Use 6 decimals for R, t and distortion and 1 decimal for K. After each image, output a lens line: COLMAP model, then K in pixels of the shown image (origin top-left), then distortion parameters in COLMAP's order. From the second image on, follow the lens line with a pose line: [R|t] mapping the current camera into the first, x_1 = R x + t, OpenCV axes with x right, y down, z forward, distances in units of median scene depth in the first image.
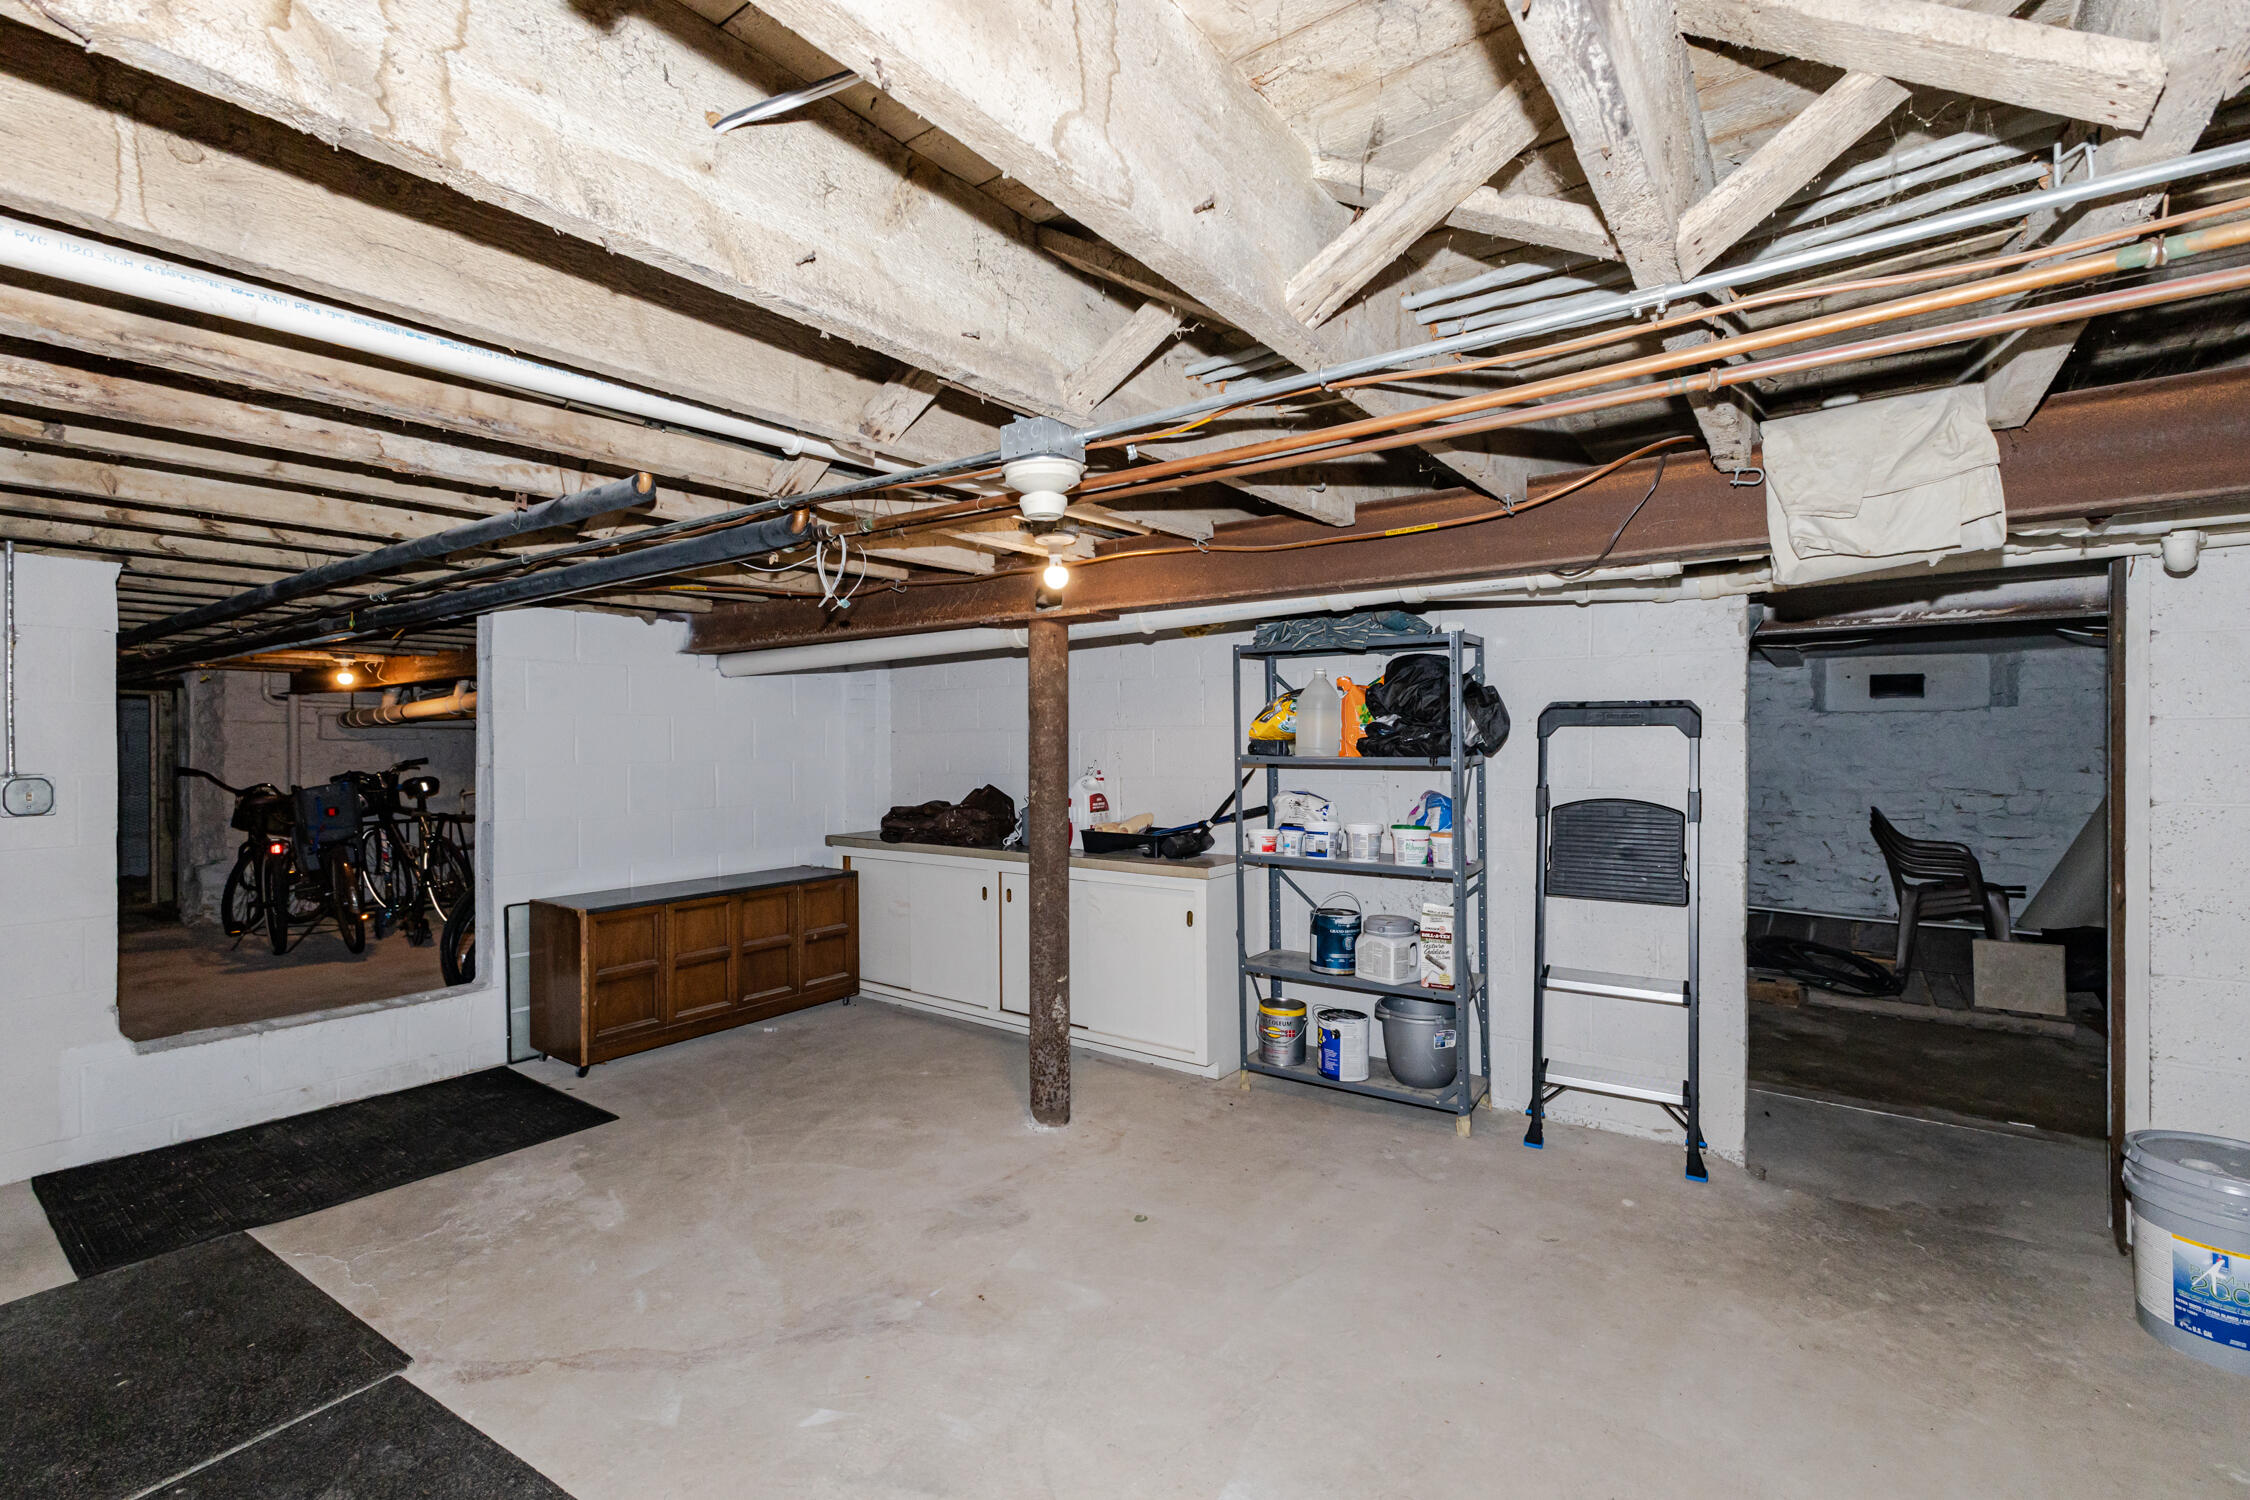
lens RADIAL K [[988.2, 0, 1107.8], [0, 988.2, 738.5], [0, 0, 1]] dist [0.002818, -0.000050]
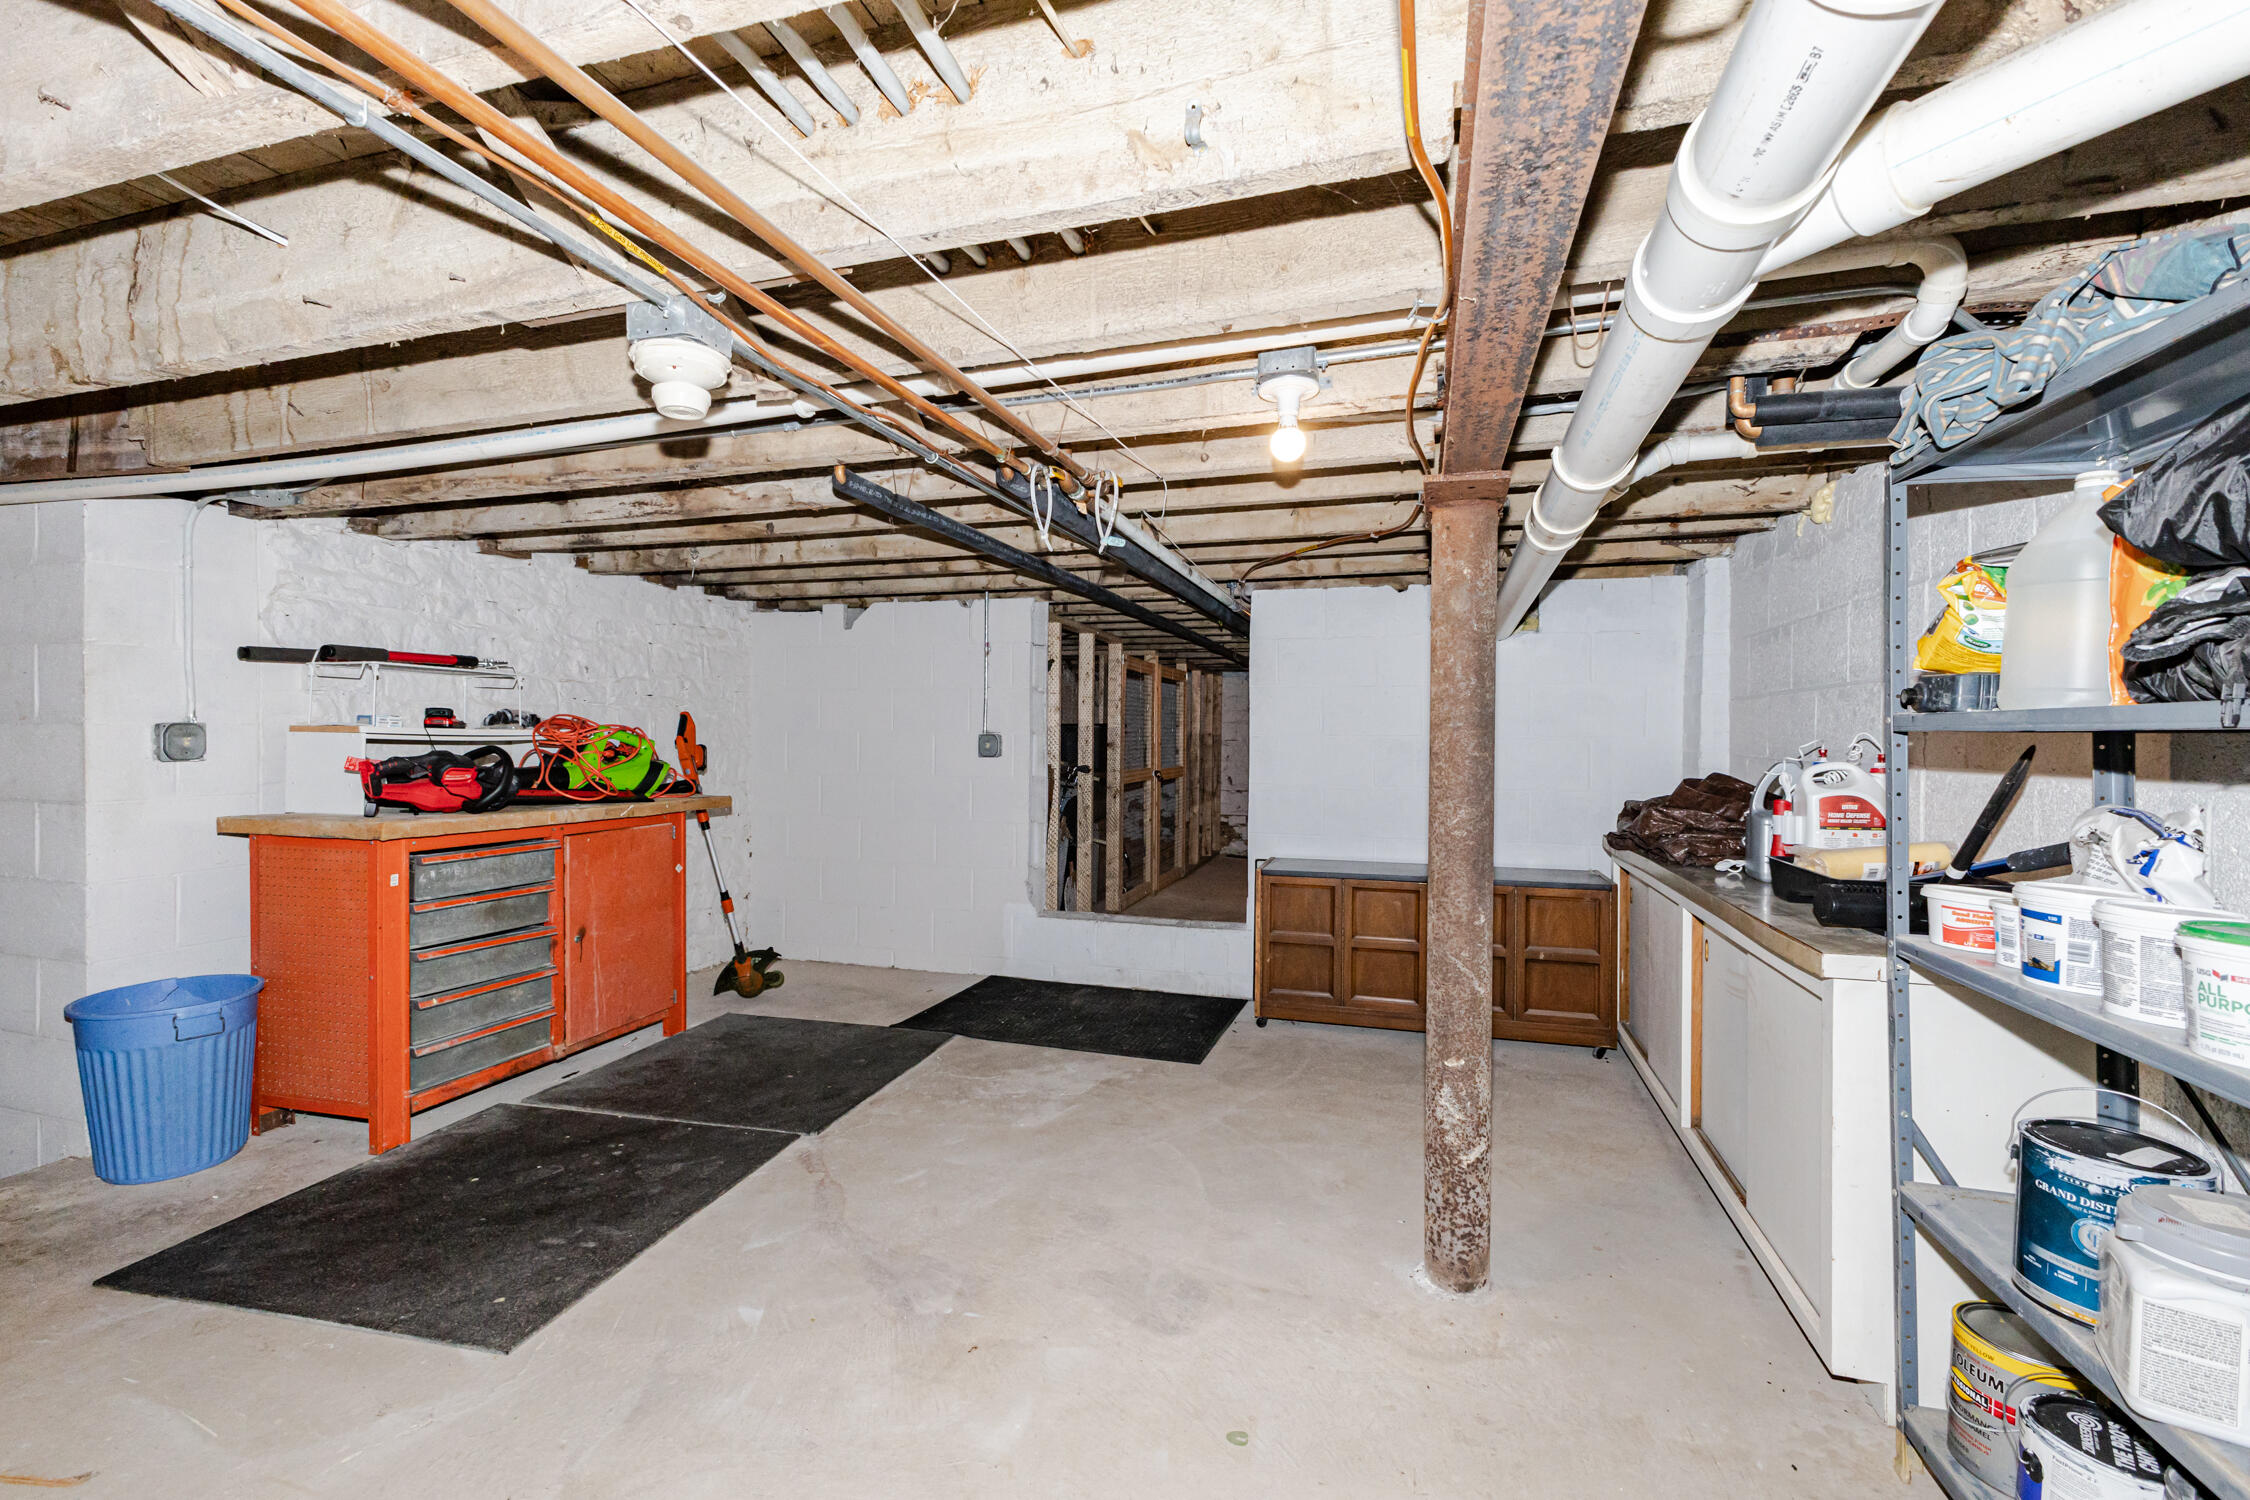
lens RADIAL K [[988.2, 0, 1117.0], [0, 988.2, 752.9], [0, 0, 1]] dist [0.002818, -0.000050]
pose [[0.331348, 0.023159, -0.943224, 0.523247], [-0.006948, 0.999732, 0.022105, 0.032676], [0.943483, -0.000772, 0.331420, 0.637776]]
